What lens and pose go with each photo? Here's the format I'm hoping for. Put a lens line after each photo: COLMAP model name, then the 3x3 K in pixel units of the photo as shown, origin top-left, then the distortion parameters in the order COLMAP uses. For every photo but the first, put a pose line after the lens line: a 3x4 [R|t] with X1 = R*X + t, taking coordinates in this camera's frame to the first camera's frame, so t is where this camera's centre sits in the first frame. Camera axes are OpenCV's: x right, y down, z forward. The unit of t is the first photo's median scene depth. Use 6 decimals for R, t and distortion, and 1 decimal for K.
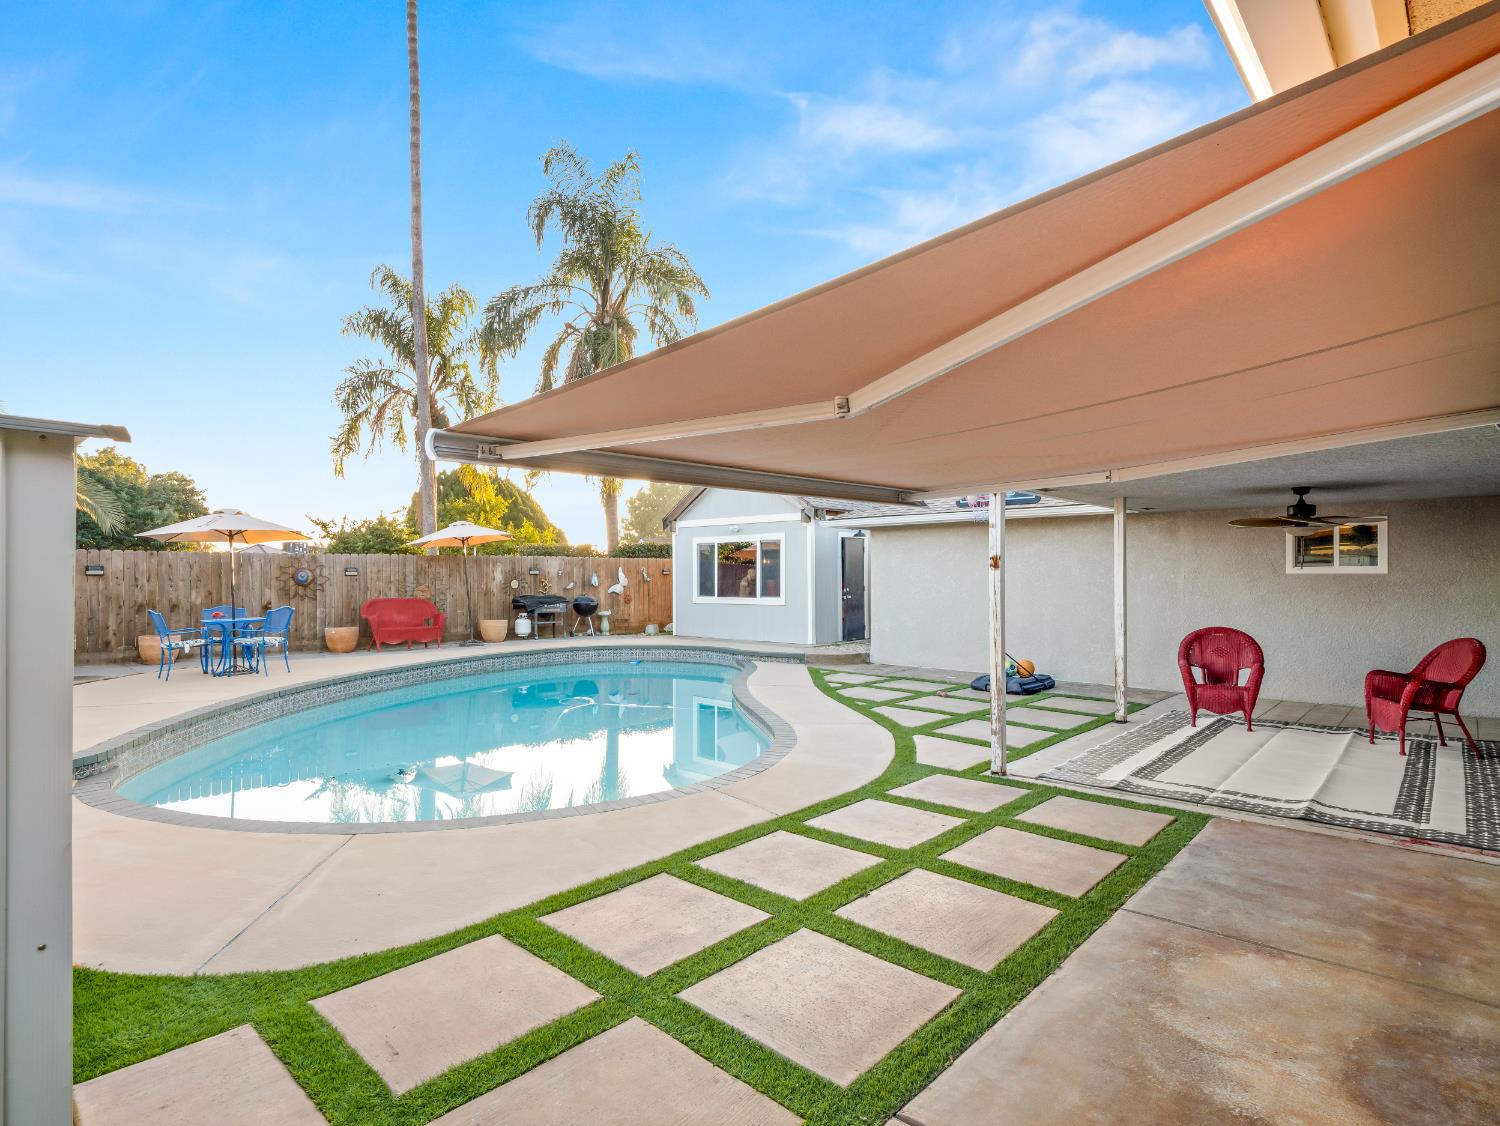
lens RADIAL K [[753.0, 0, 770.1], [0, 753.0, 564.1], [0, 0, 1]] dist [-0.013019, -0.000908]
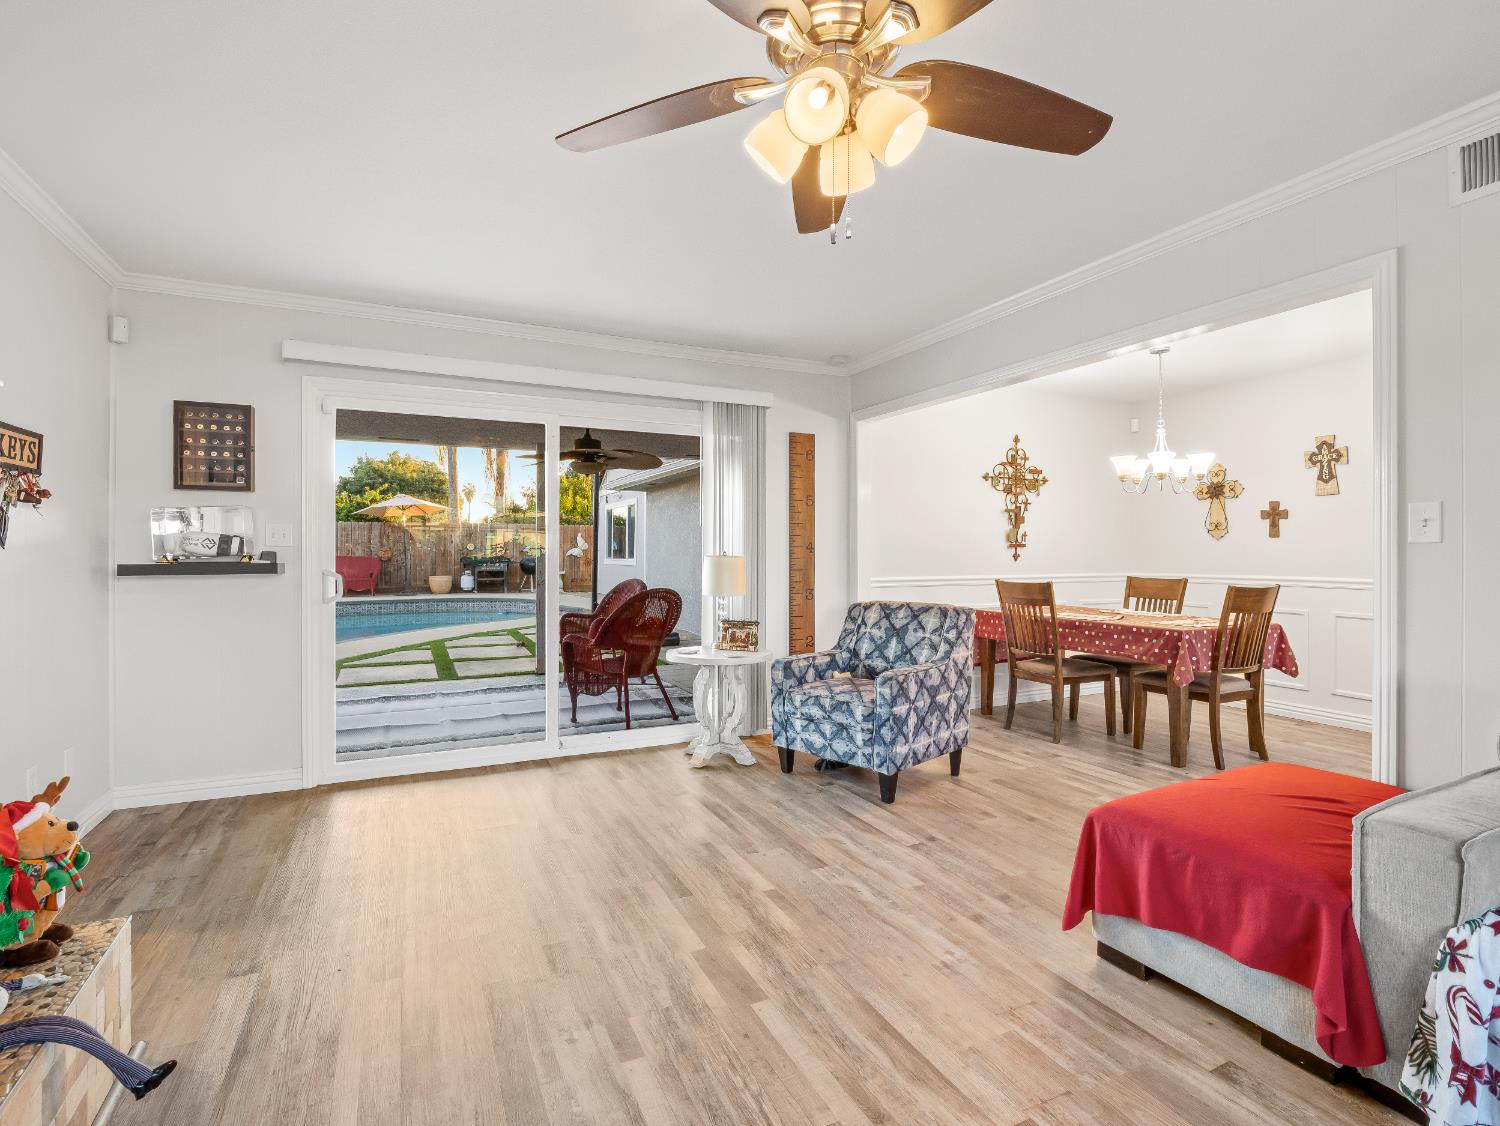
lens RADIAL K [[726.0, 0, 748.9], [0, 726.0, 552.5], [0, 0, 1]] dist [-0.010410, -0.003880]
pose [[0.933108, 0.004171, -0.359571, 0.497267], [0.002236, 0.999846, 0.017400, 0.017527], [0.359589, -0.017040, 0.932955, 0.092457]]
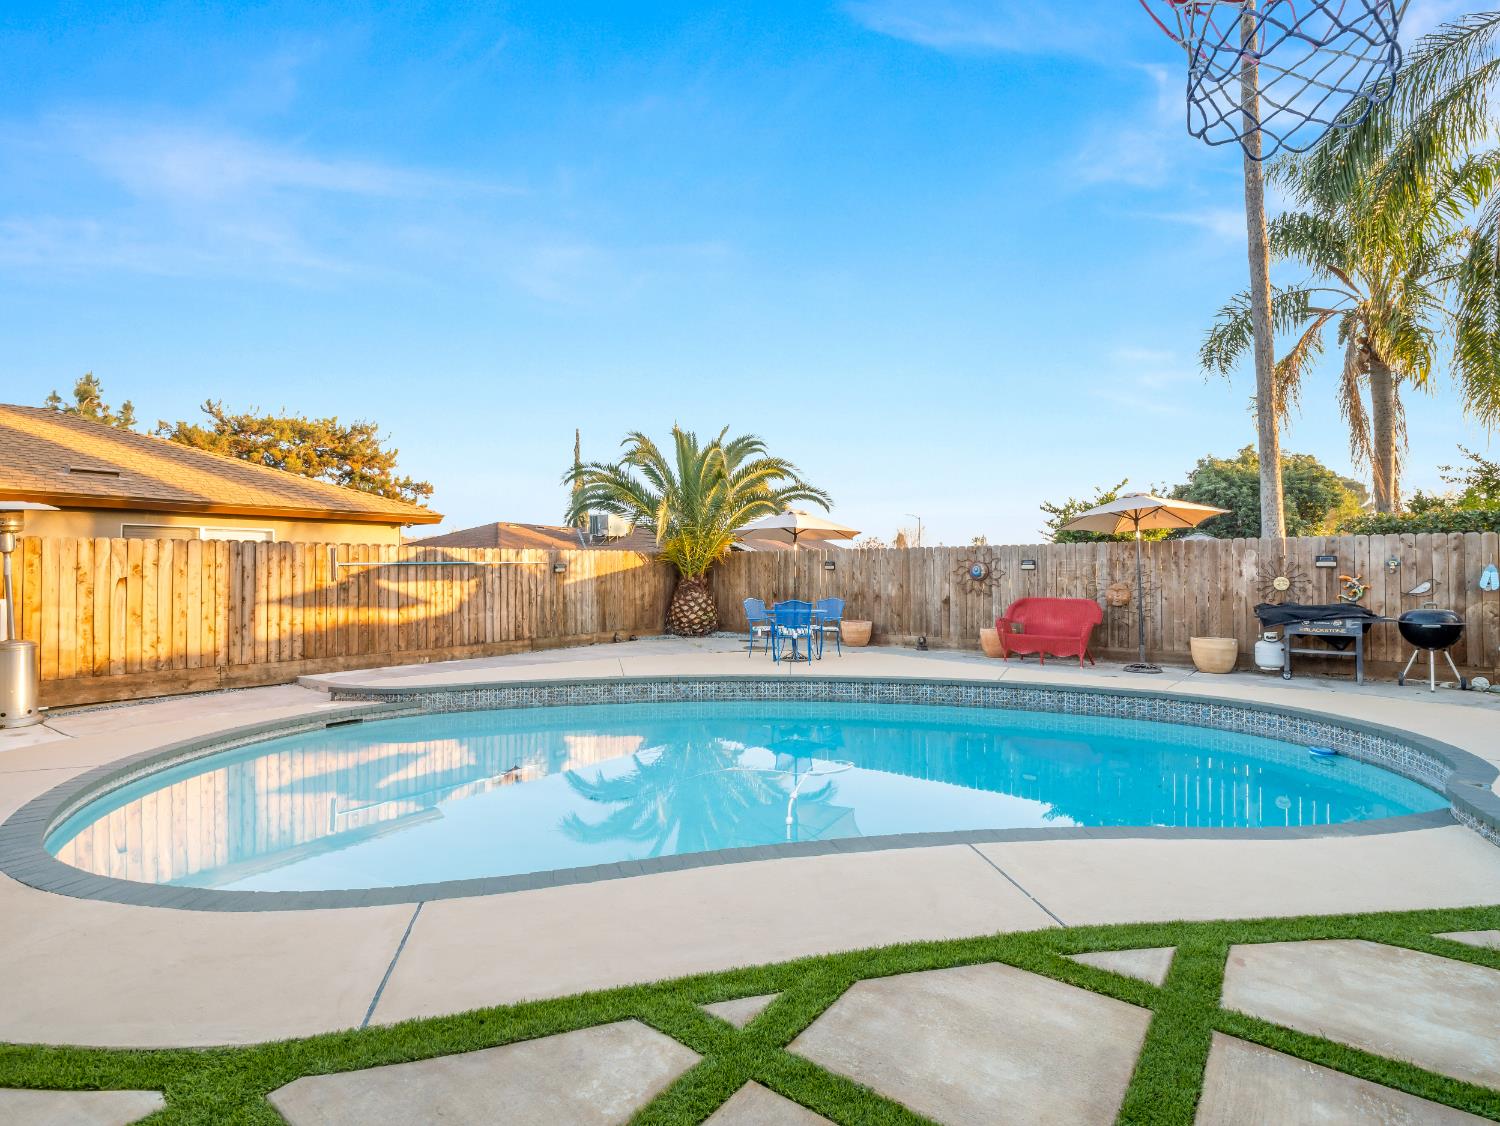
lens RADIAL K [[726.0, 0, 737.5], [0, 726.0, 560.5], [0, 0, 1]] dist [-0.010410, -0.003880]
pose [[0.087224, -0.008995, -0.996148, 0.210588], [0.018256, 0.999806, -0.007429, 0.004628], [0.996021, -0.017538, 0.087371, 0.524129]]
